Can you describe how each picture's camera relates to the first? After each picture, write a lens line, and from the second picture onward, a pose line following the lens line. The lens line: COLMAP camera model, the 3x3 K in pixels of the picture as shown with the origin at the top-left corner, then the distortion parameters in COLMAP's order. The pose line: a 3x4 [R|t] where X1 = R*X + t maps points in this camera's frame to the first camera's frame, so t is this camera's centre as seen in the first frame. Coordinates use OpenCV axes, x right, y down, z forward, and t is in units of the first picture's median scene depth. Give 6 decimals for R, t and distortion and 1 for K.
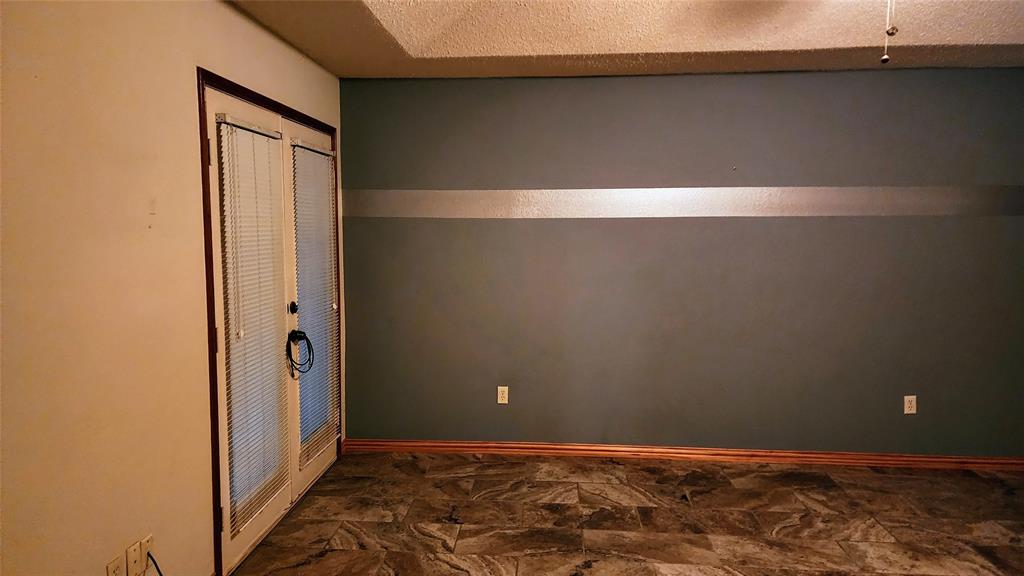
lens RADIAL K [[690.6, 0, 512.7], [0, 690.6, 288.2], [0, 0, 1]] dist [0.068109, -0.062223]
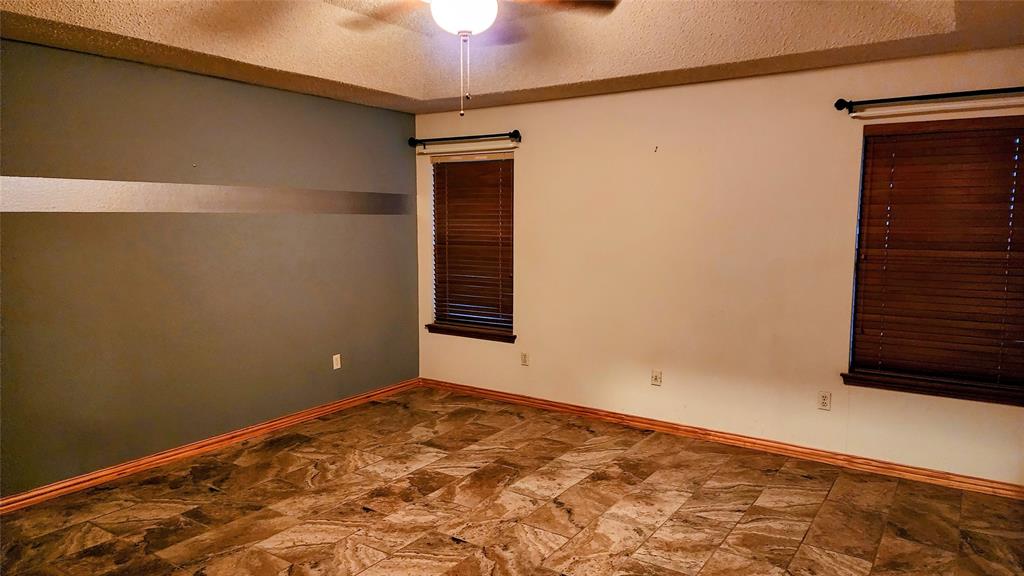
lens RADIAL K [[690.6, 0, 508.6], [0, 690.6, 290.6], [0, 0, 1]] dist [0.068109, -0.062223]
pose [[0.496406, -0.095831, 0.862785, -0.389614], [0.080999, 0.994665, 0.063876, -0.019978], [-0.864303, 0.038176, 0.501520, 0.099482]]
